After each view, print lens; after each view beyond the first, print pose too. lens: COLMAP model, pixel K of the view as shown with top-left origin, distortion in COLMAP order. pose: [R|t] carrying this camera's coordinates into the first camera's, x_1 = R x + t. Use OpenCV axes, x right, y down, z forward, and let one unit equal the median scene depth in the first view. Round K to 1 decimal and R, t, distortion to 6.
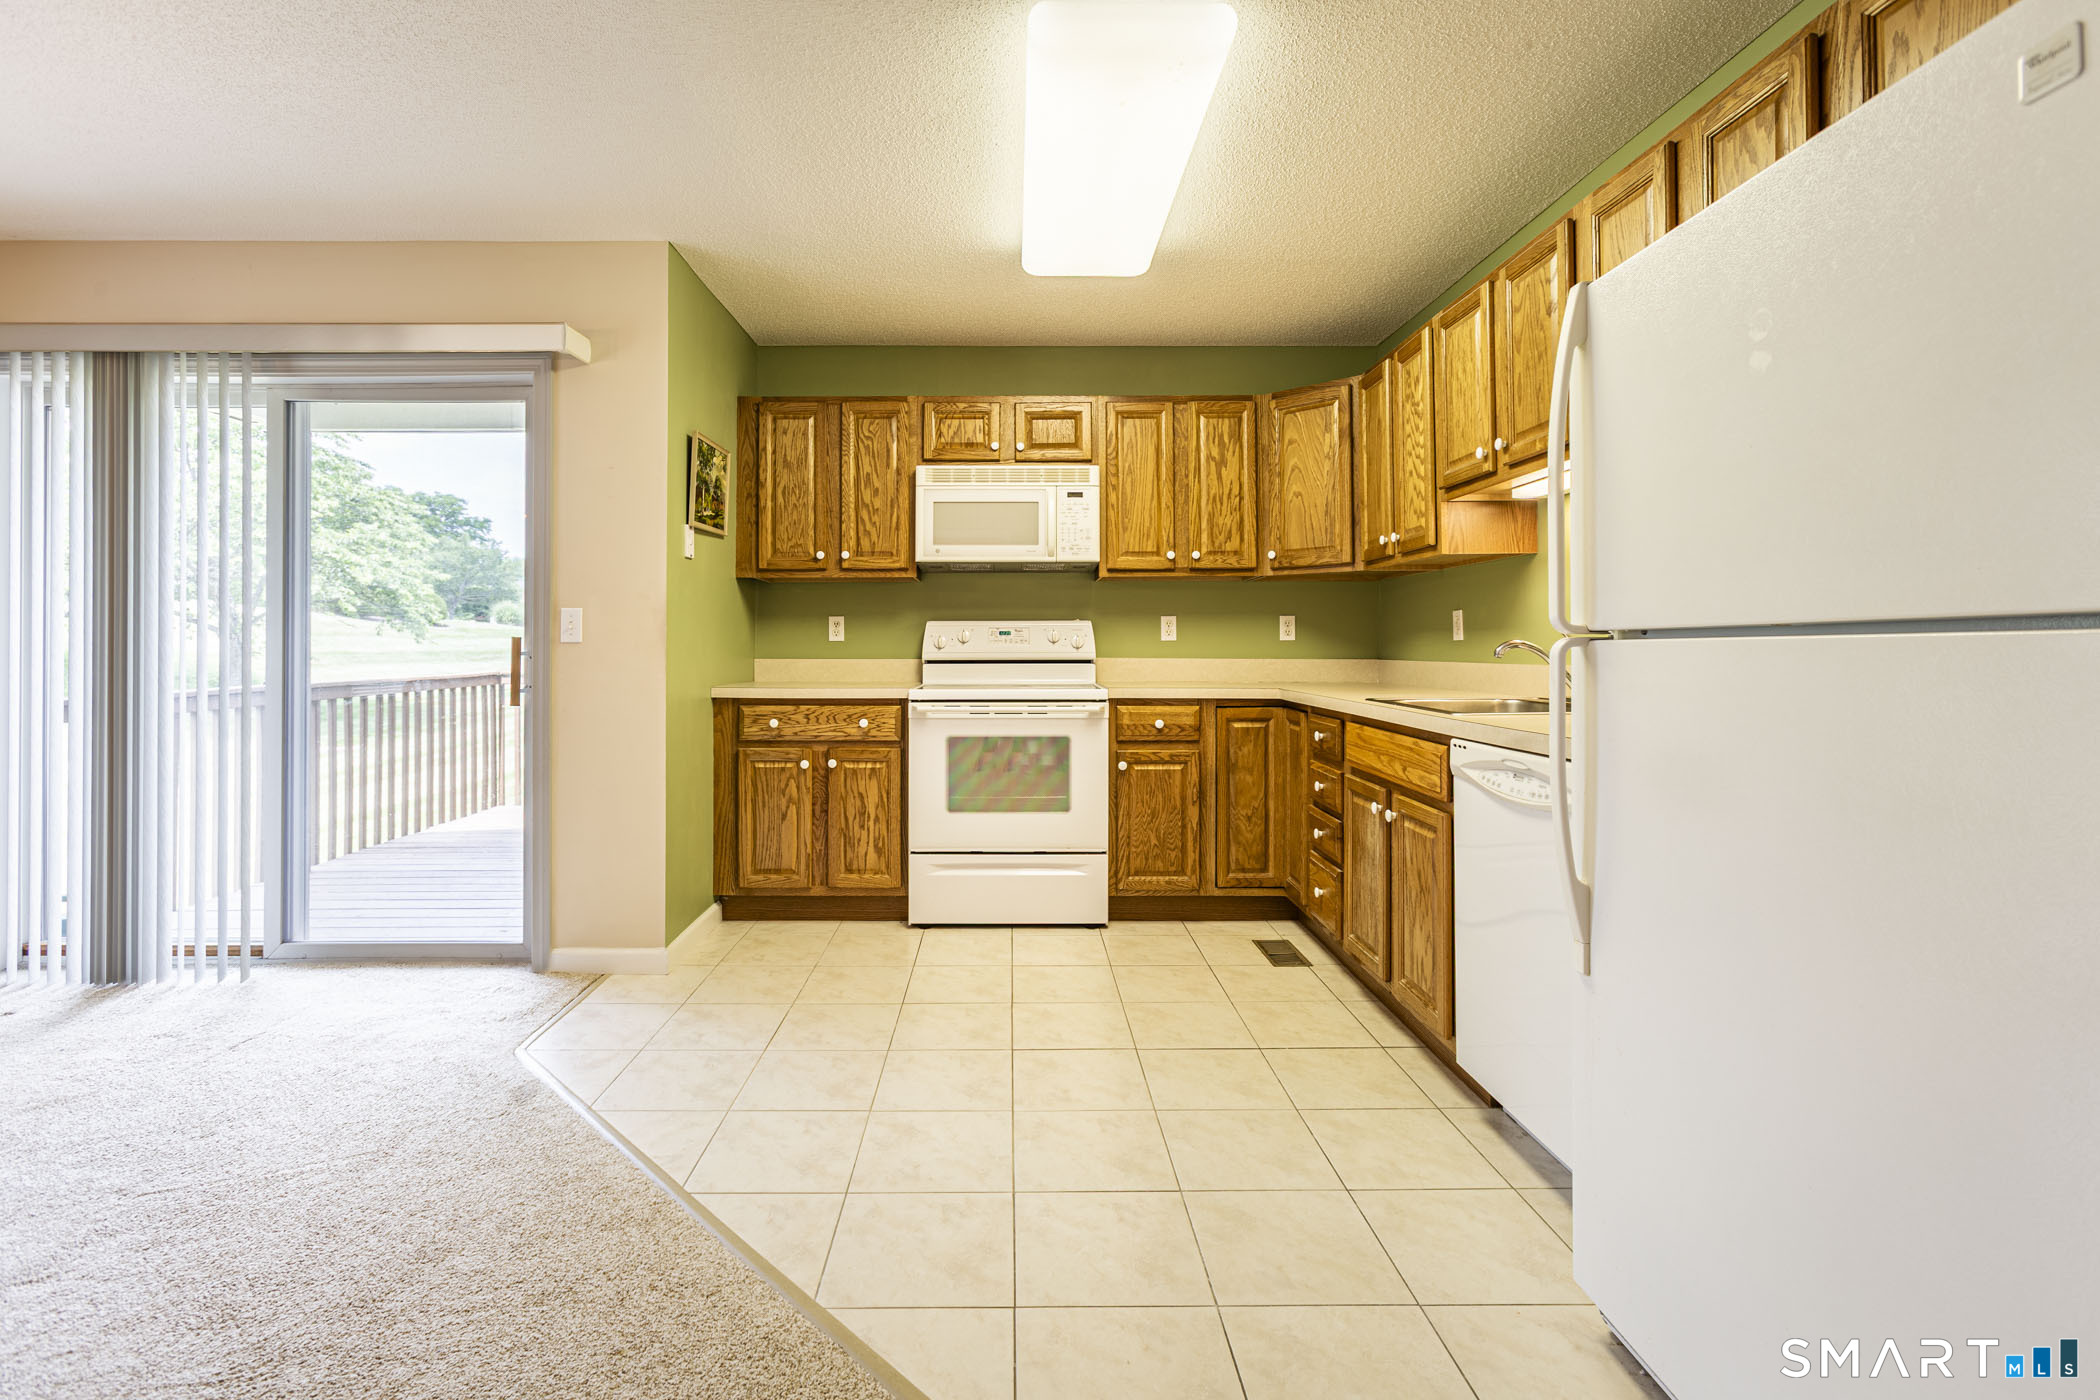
lens RADIAL K [[962.8, 0, 993.3], [0, 962.8, 638.4], [0, 0, 1]] dist [-0.014919, 0.011950]
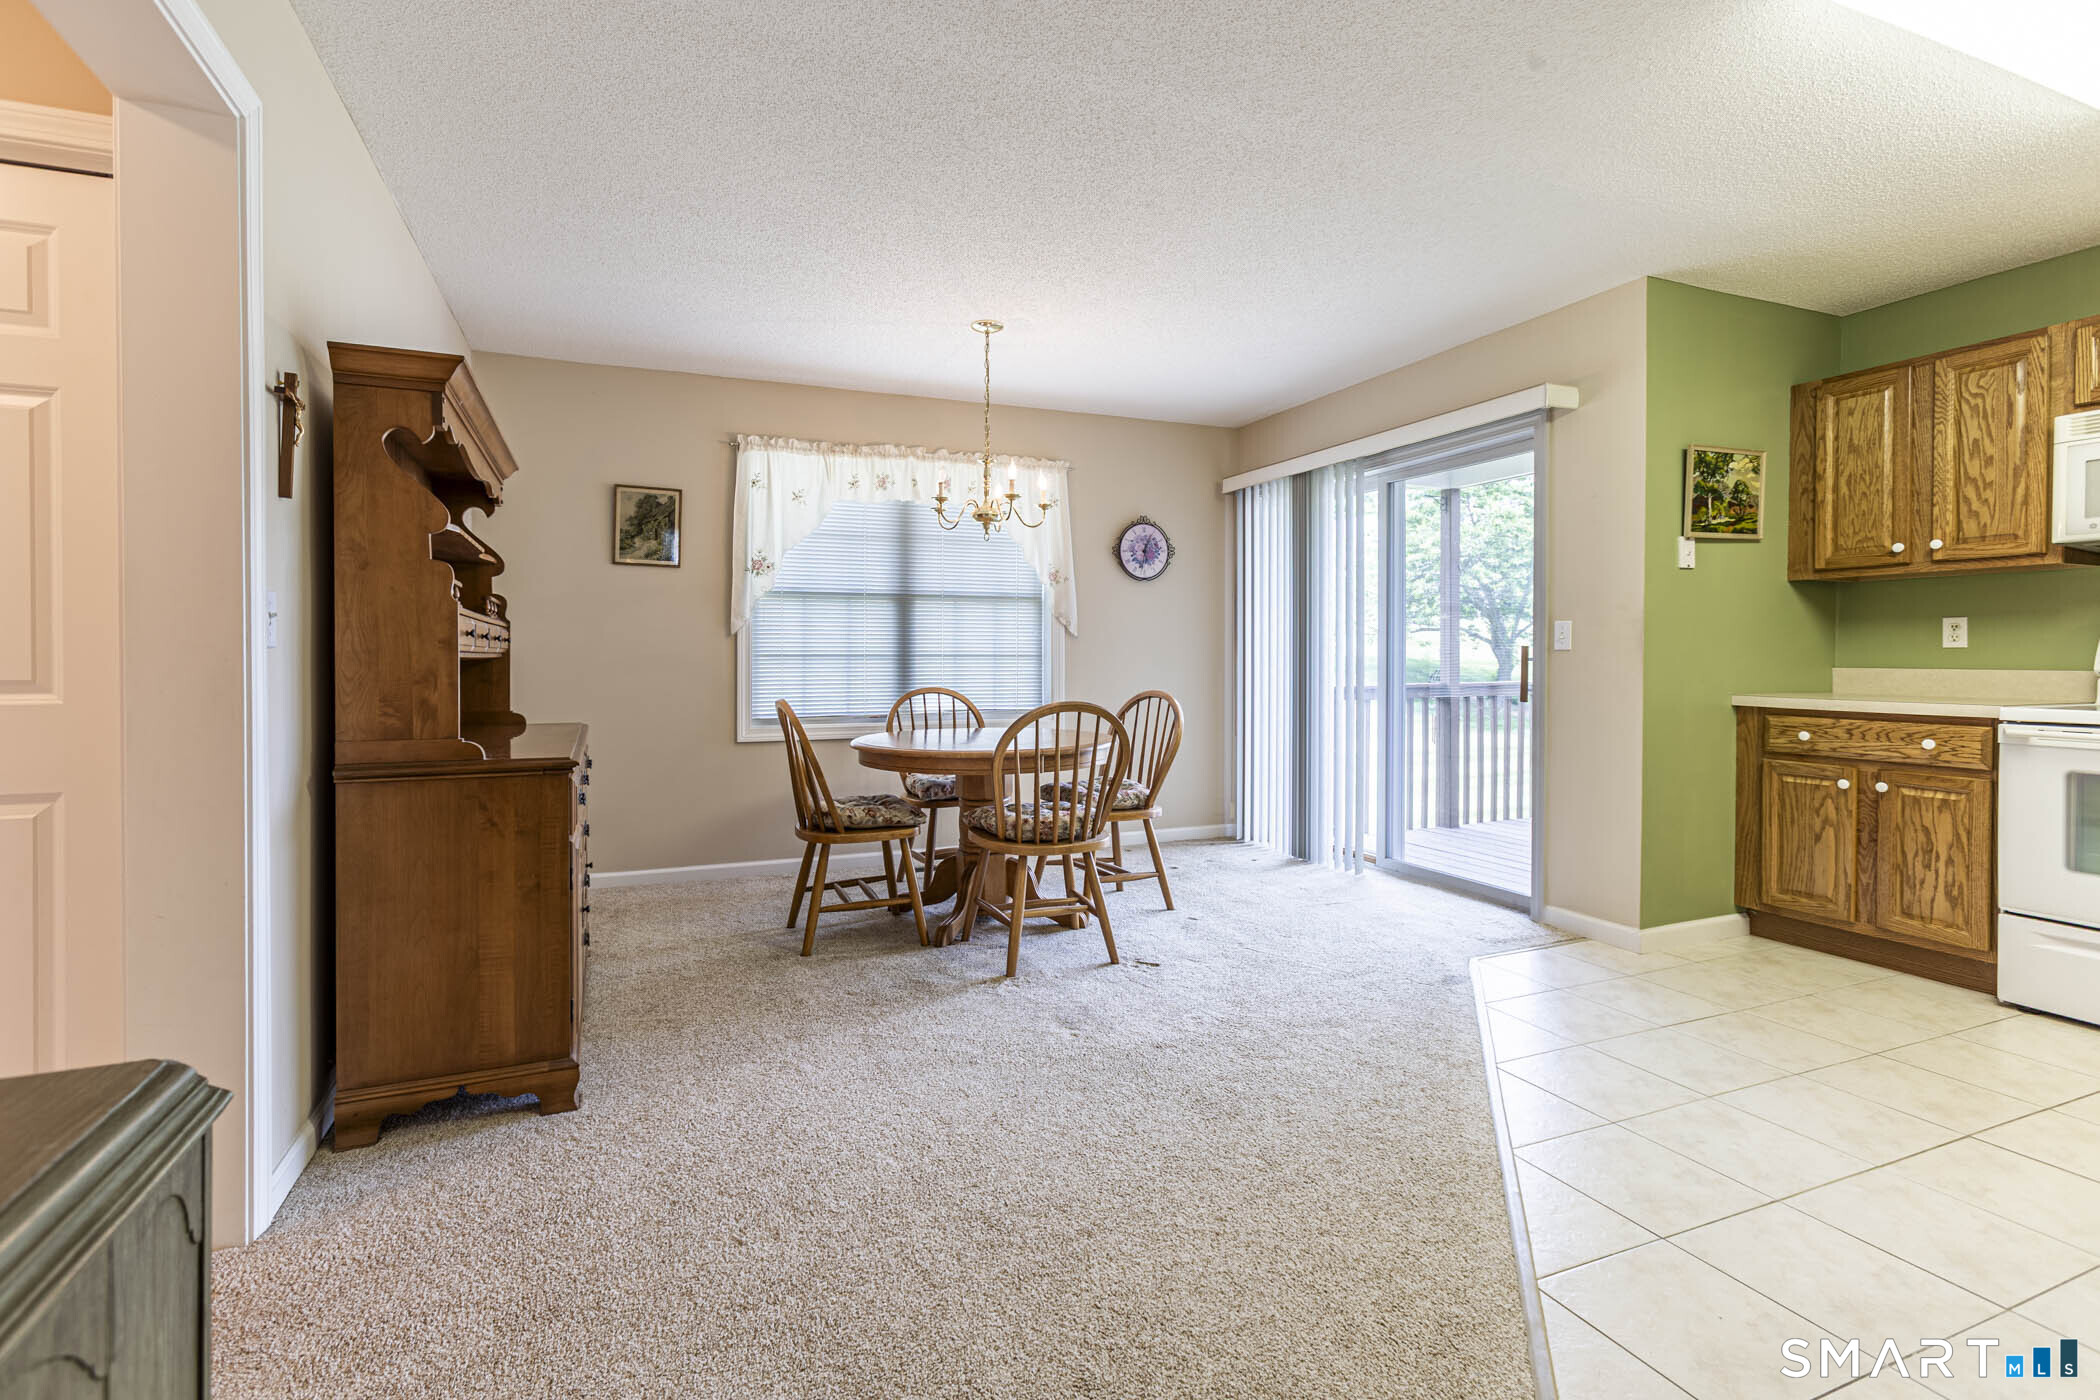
lens RADIAL K [[962.8, 0, 1037.2], [0, 962.8, 667.4], [0, 0, 1]] dist [-0.014919, 0.011950]
pose [[0.391507, 0.011551, -0.920103, 0.332660], [0.004848, 0.999881, 0.014616, 0.004627], [0.920162, -0.010183, 0.391405, -0.046049]]
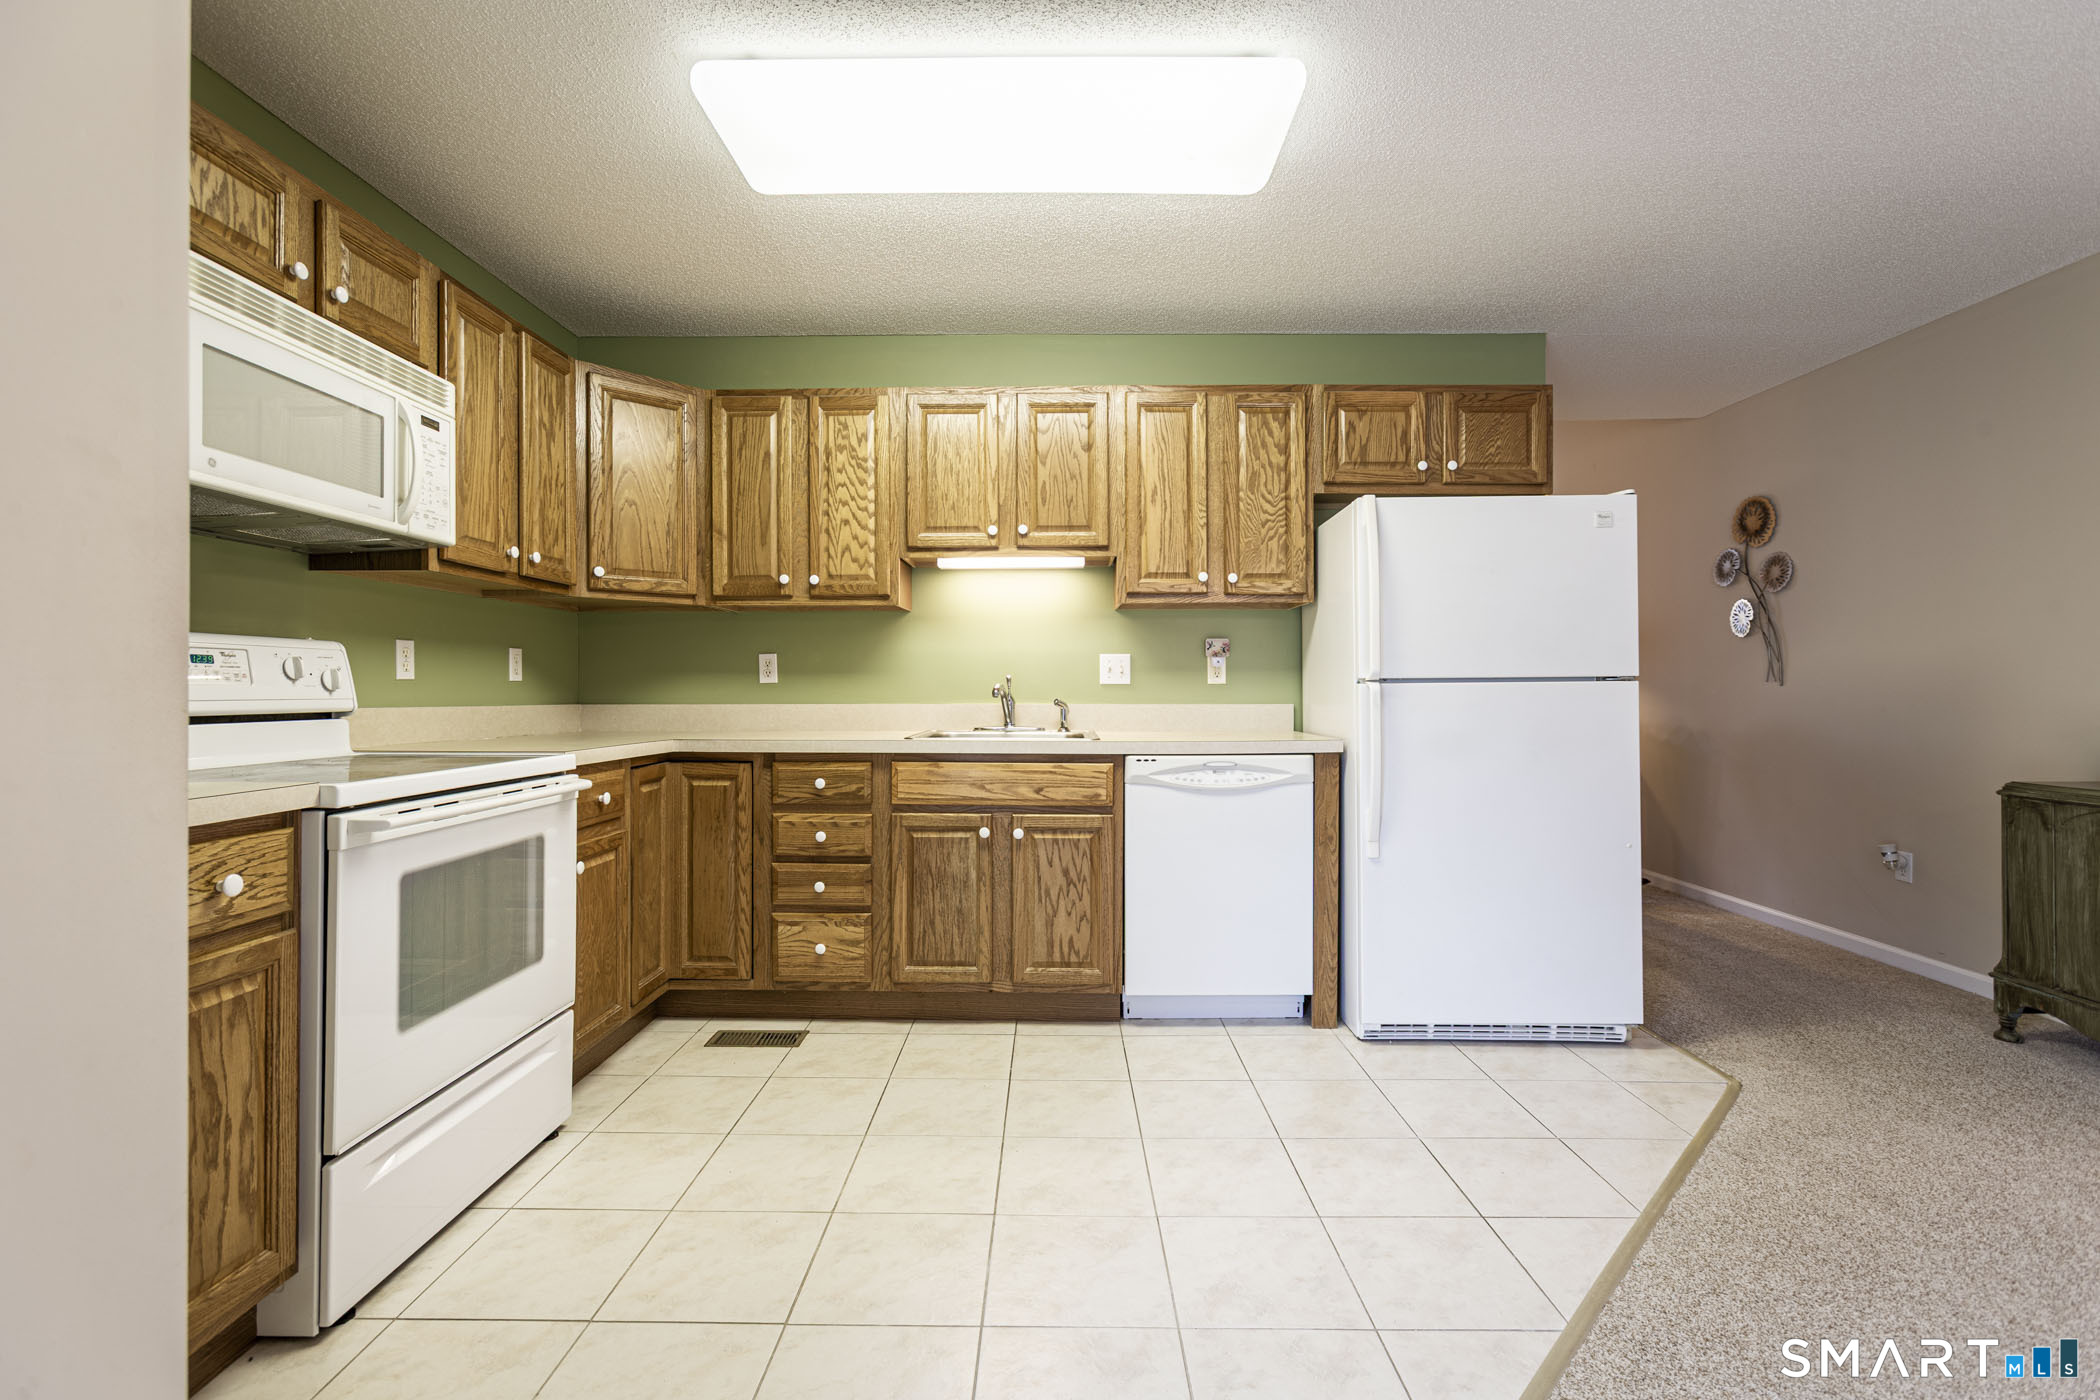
lens RADIAL K [[962.8, 0, 1032.5], [0, 962.8, 684.9], [0, 0, 1]] dist [-0.014919, 0.011950]
pose [[-0.010589, 0.007799, 0.999914, -0.528399], [-0.005894, 0.999952, -0.007862, 0.010123], [-0.999927, -0.005977, -0.010542, 0.696391]]
